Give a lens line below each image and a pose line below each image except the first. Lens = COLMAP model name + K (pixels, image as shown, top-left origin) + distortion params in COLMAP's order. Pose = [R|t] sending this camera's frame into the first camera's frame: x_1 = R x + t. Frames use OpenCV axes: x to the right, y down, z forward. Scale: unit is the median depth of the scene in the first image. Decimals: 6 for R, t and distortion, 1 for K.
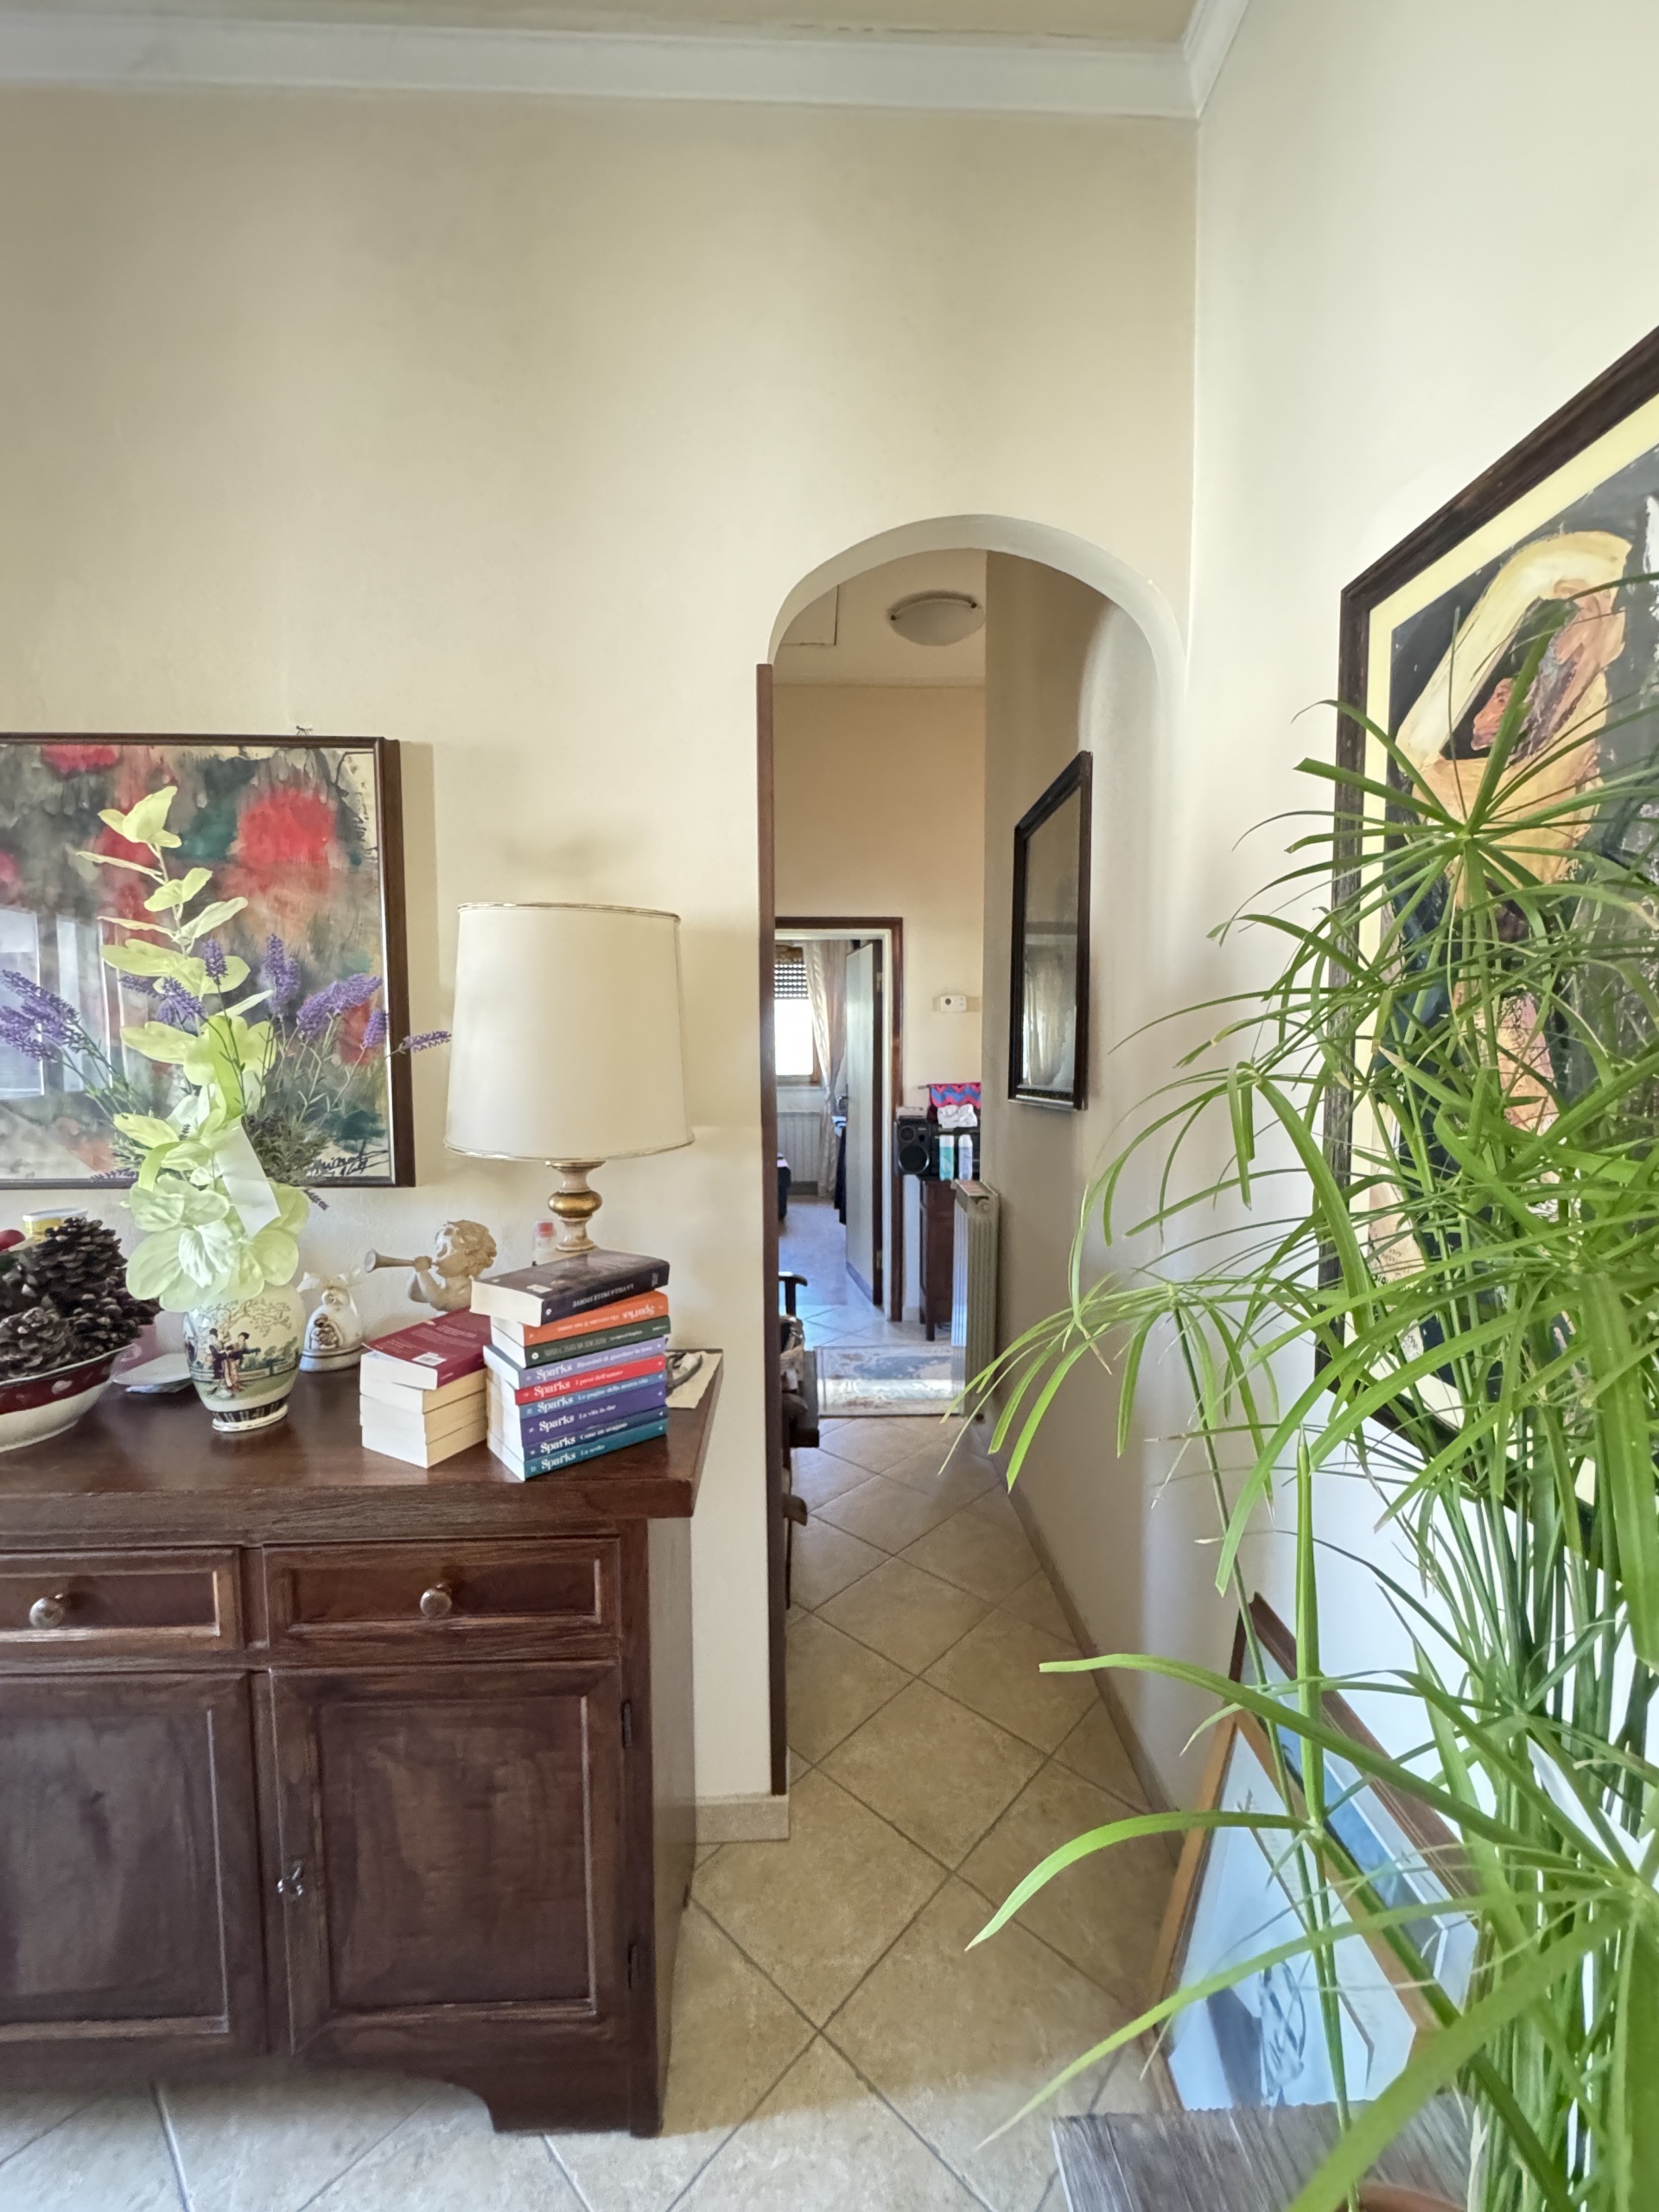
lens RADIAL K [[884.5, 0, 833.4], [0, 884.5, 1104.5], [0, 0, 1]] dist [-0.003291, 0.000186]
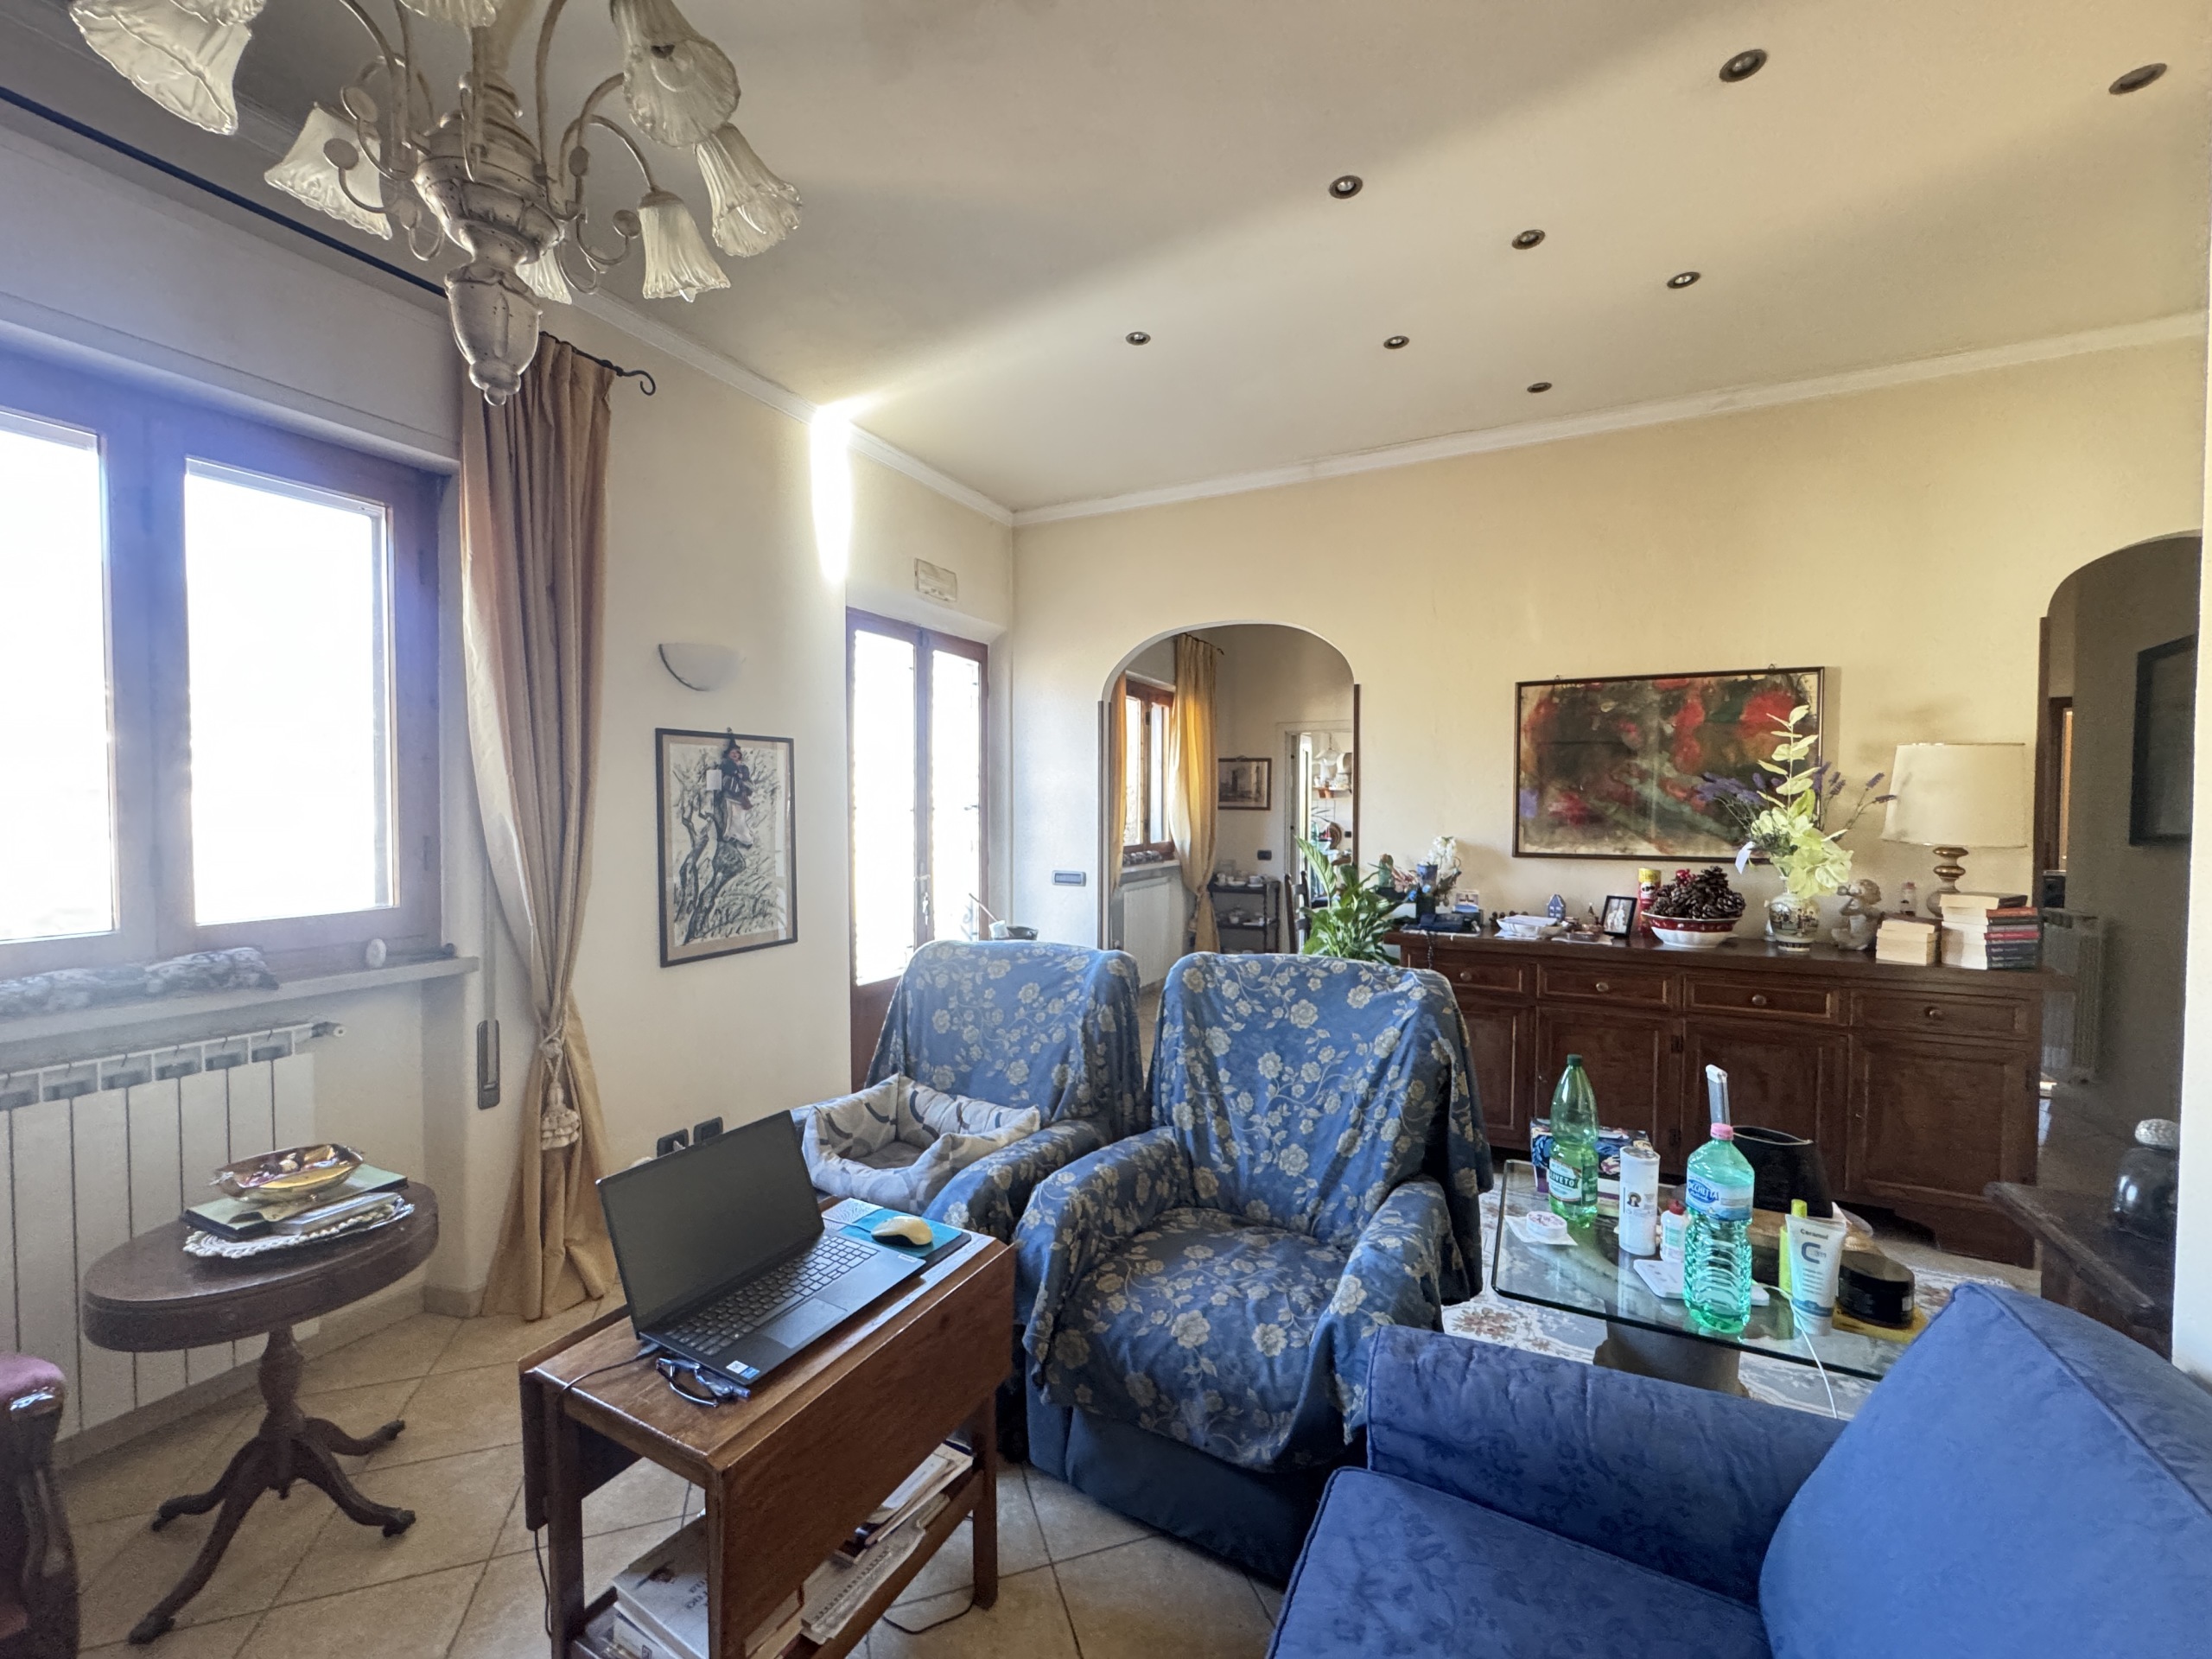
lens RADIAL K [[884.5, 0, 1105.4], [0, 884.5, 828.7], [0, 0, 1]] dist [-0.003291, 0.000186]
pose [[0.872065, 0.019315, -0.489008, -1.015658], [-0.041988, 0.998489, -0.035441, 0.163450], [0.487585, 0.051439, 0.871559, -1.898003]]
